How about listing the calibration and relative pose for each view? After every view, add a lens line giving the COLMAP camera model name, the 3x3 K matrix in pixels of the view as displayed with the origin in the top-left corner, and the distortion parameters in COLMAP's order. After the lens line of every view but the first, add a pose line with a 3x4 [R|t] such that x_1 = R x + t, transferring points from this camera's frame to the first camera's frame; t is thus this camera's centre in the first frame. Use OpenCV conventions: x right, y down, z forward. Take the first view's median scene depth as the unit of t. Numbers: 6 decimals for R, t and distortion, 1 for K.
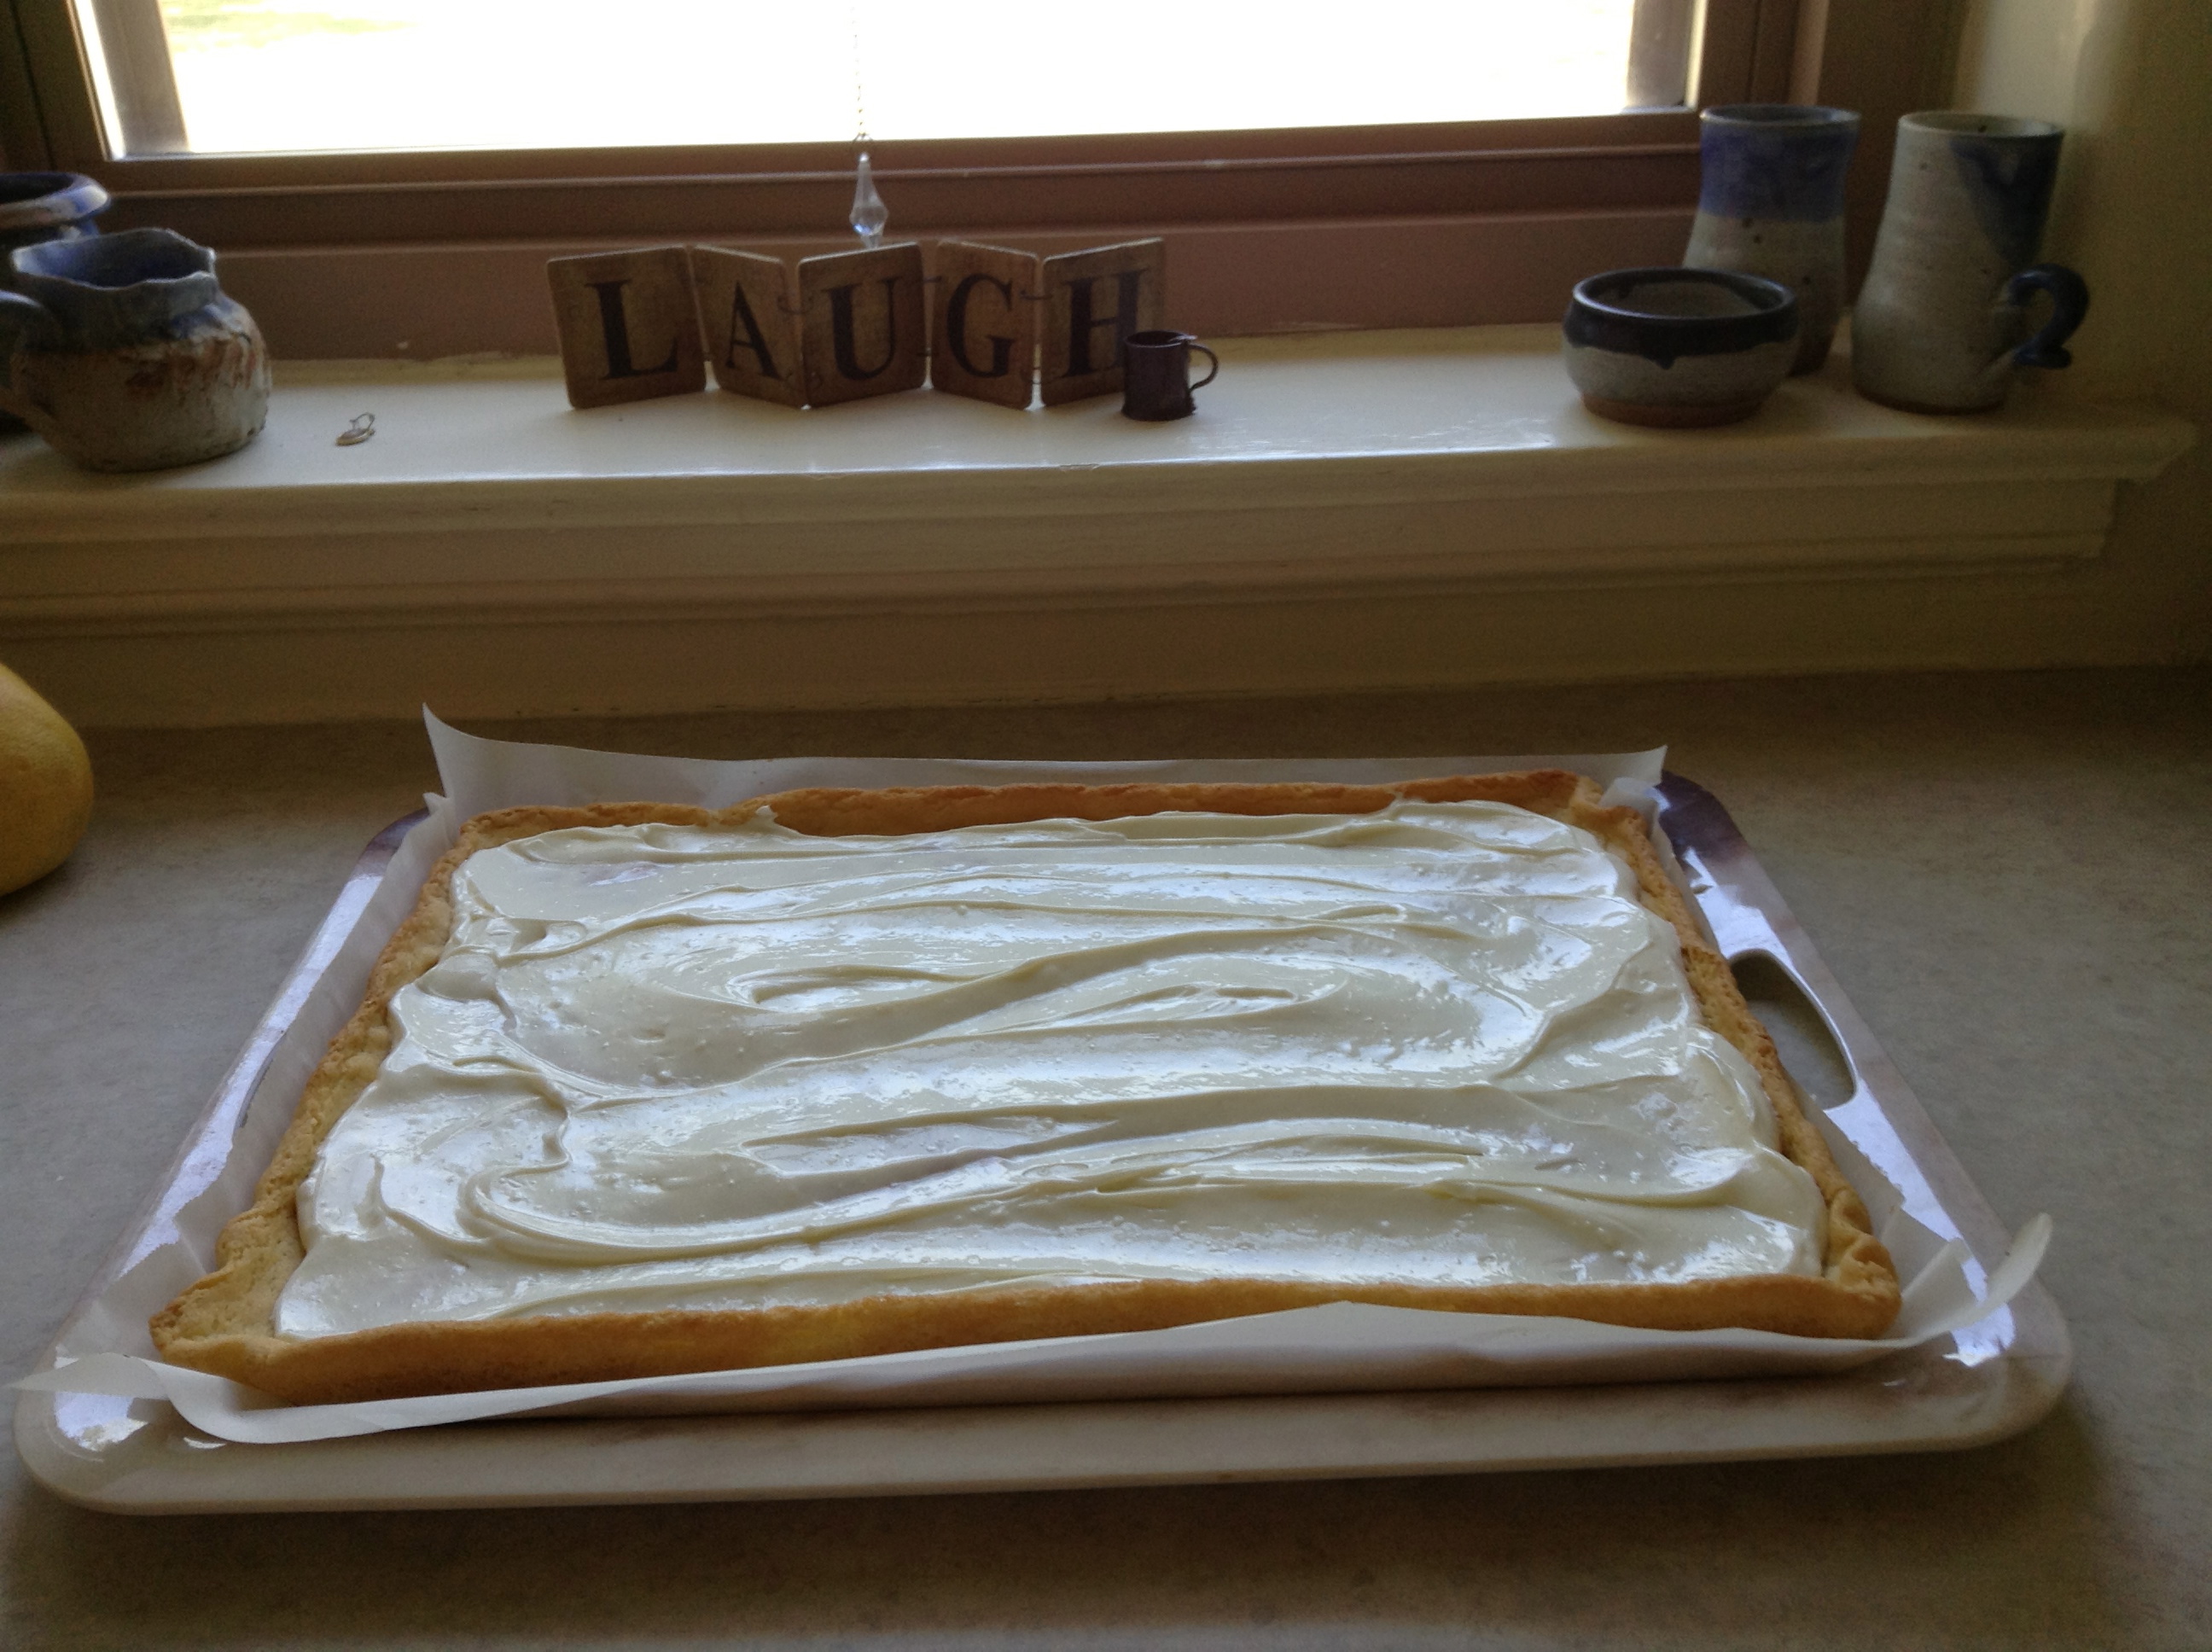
lens RADIAL K [[1981.1, 0, 1103.2], [0, 1981.1, 824.2], [0, 0, 1]] dist [0.043716, -0.096405]
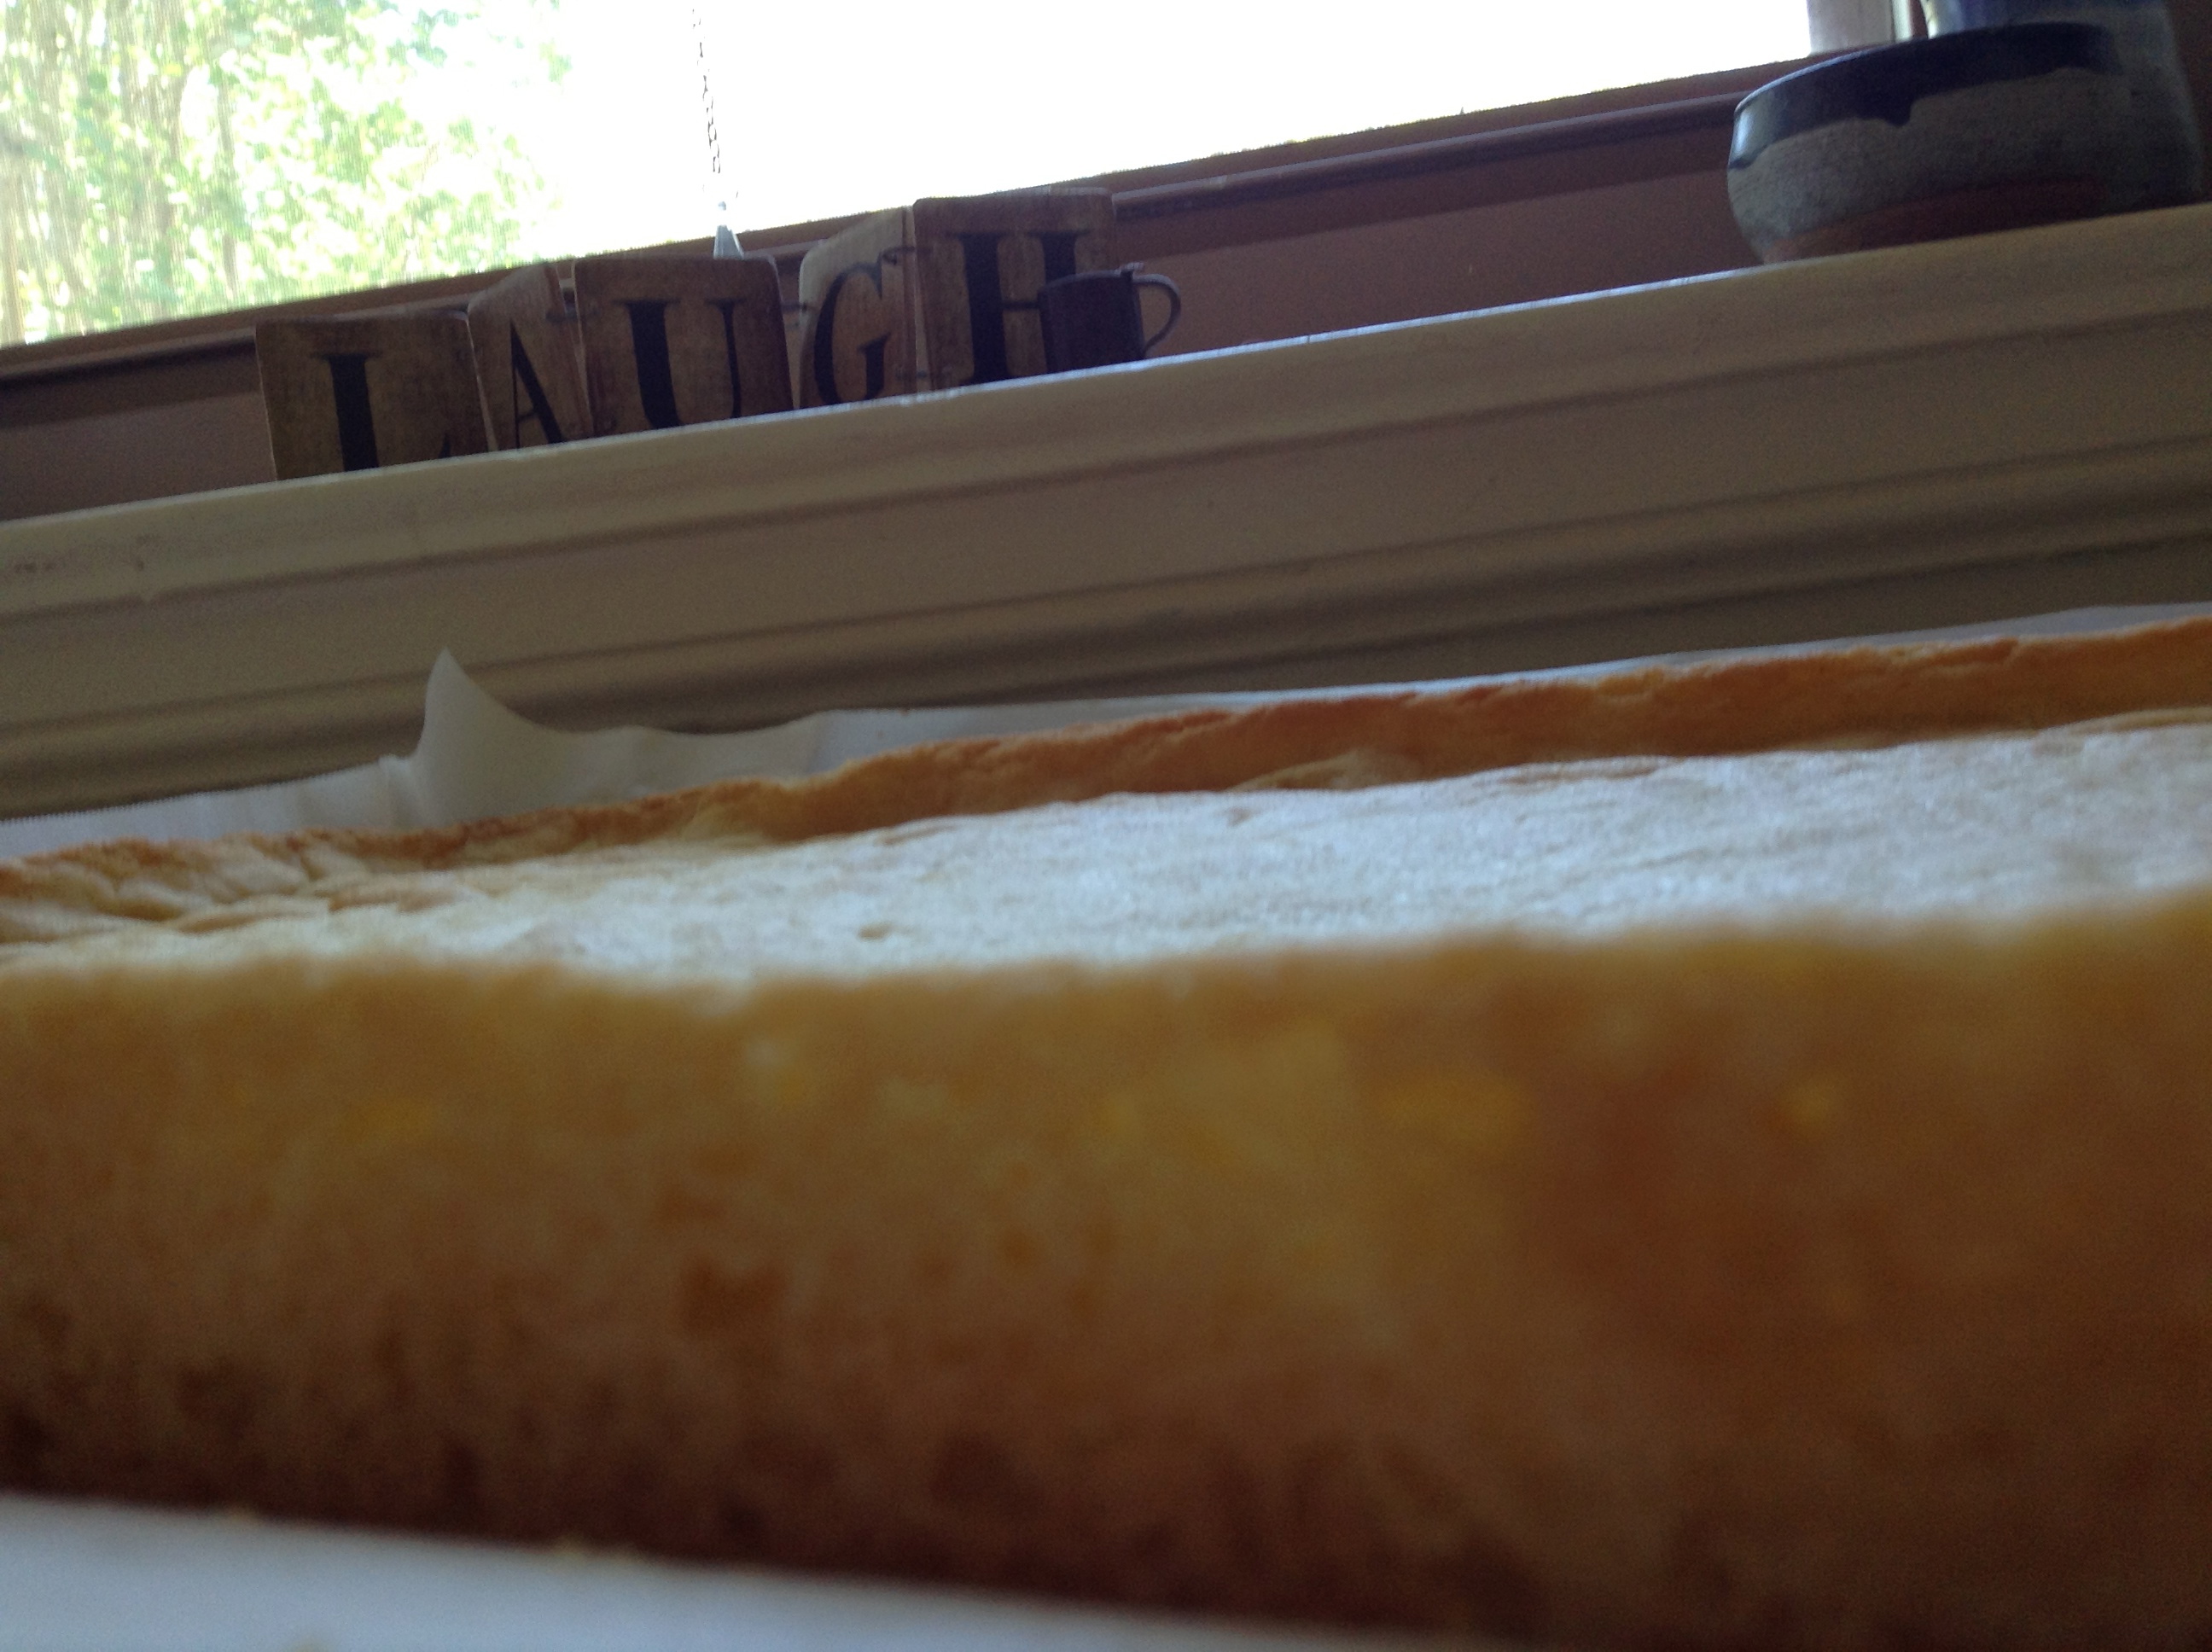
lens RADIAL K [[1981.1, 0, 1096.8], [0, 1981.1, 842.7], [0, 0, 1]] dist [0.043716, -0.096405]
pose [[0.983612, -0.086315, -0.158296, 0.114123], [0.022238, 0.929336, -0.368564, 0.160629], [0.178923, 0.359003, 0.916026, 0.458402]]
